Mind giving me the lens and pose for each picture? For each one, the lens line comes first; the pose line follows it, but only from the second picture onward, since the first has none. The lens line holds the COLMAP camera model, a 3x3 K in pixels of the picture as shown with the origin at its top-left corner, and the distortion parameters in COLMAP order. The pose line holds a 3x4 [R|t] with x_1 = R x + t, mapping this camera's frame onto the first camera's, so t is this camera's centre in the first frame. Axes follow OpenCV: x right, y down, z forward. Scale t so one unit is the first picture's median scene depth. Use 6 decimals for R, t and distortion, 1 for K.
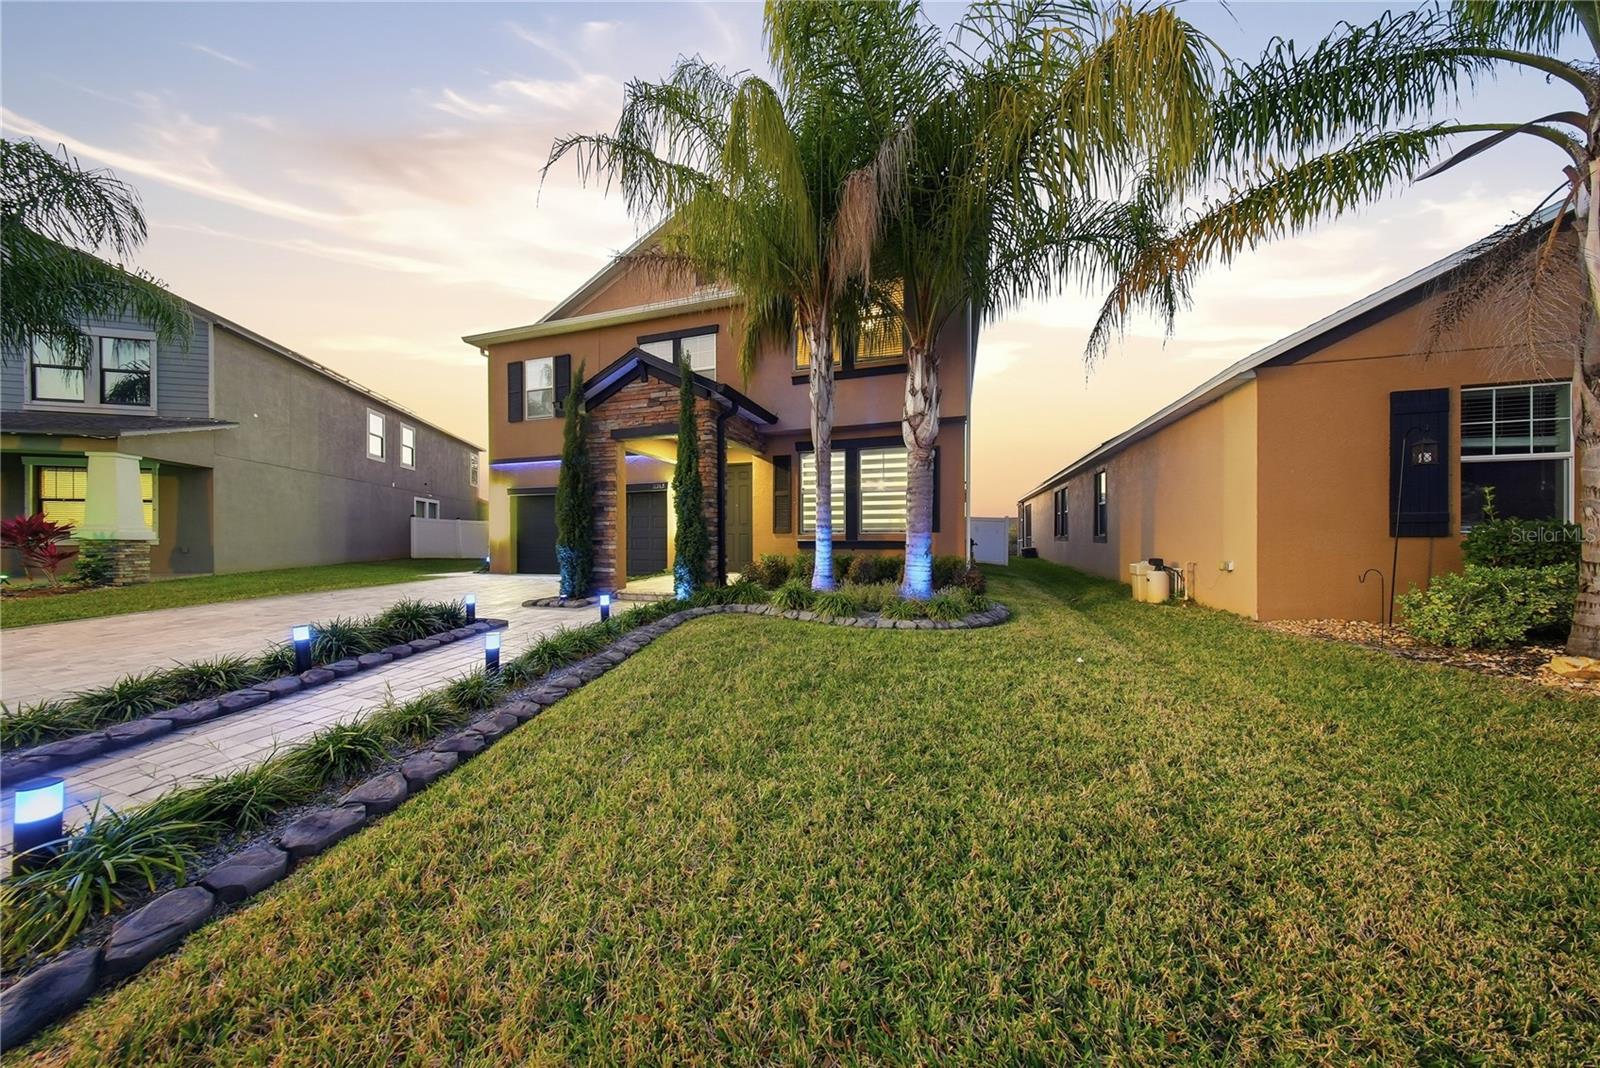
lens RADIAL K [[485.8, 0, 800.0], [0, 485.8, 534.0], [0, 0, 1]] dist [-0.000629, -0.000054]
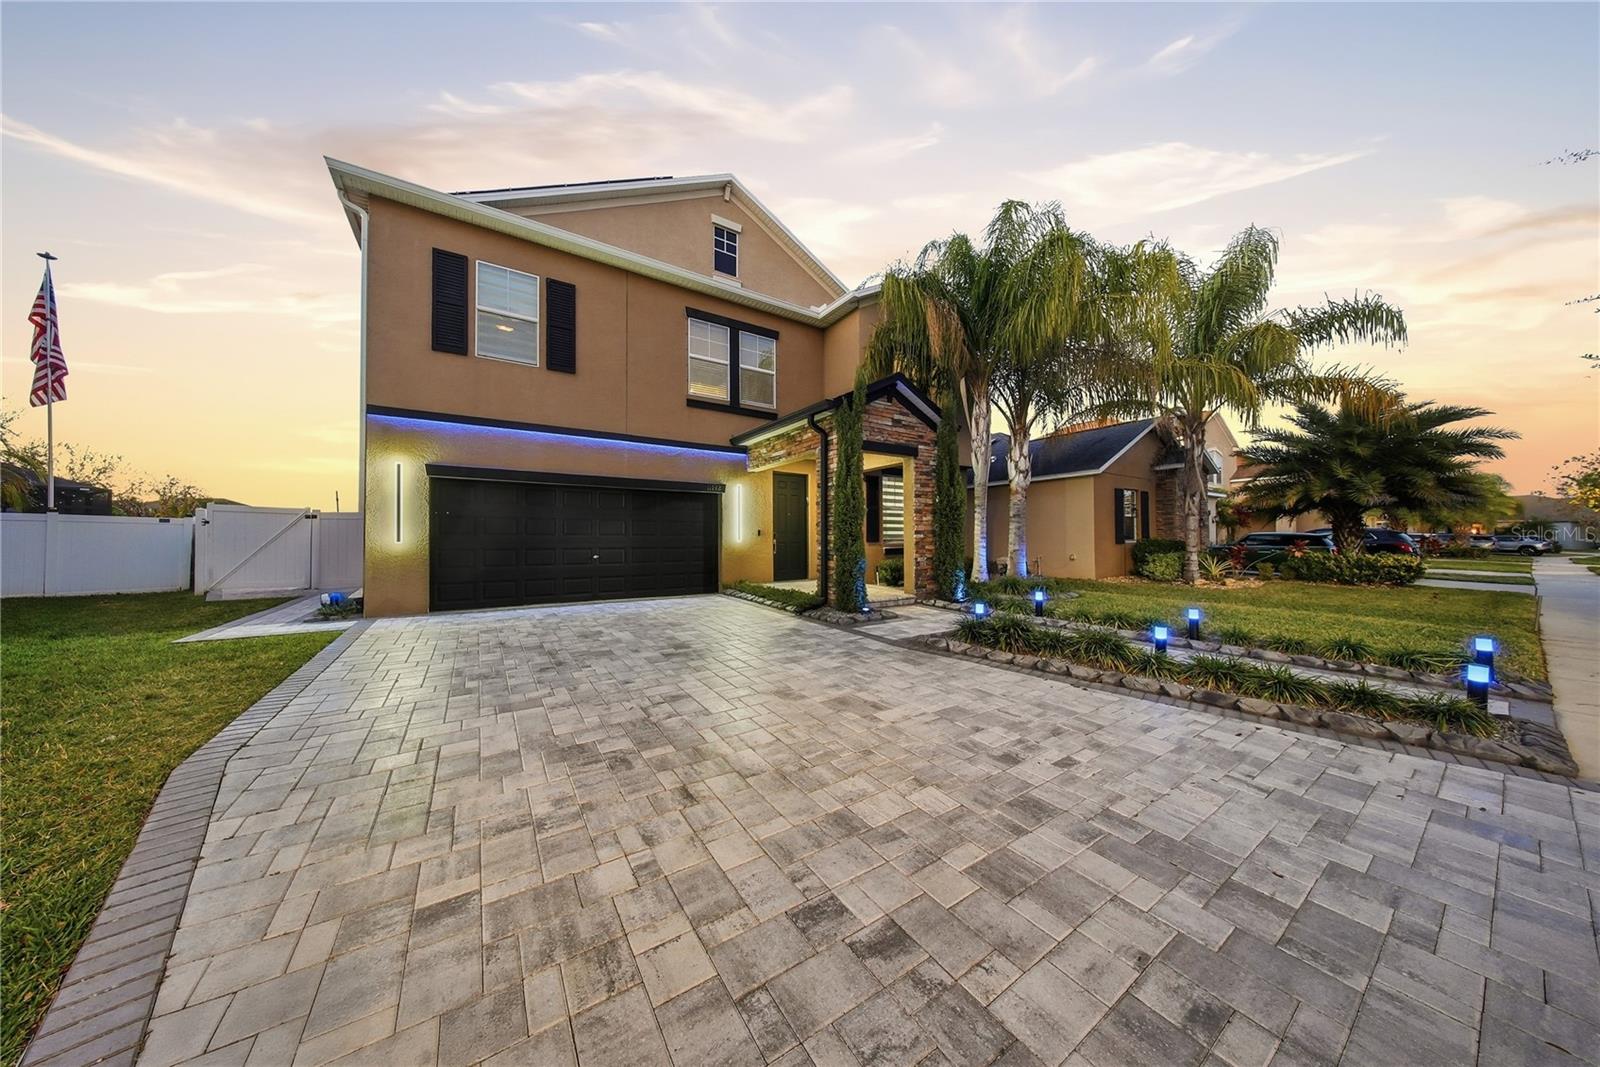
lens RADIAL K [[485.8, 0, 800.0], [0, 485.8, 533.5], [0, 0, 1]] dist [-0.000629, -0.000054]
pose [[0.613596, 0.011115, 0.789542, -1.014189], [-0.001107, 0.999912, -0.013216, -0.005778], [-0.789619, 0.007235, 0.613555, 0.391100]]
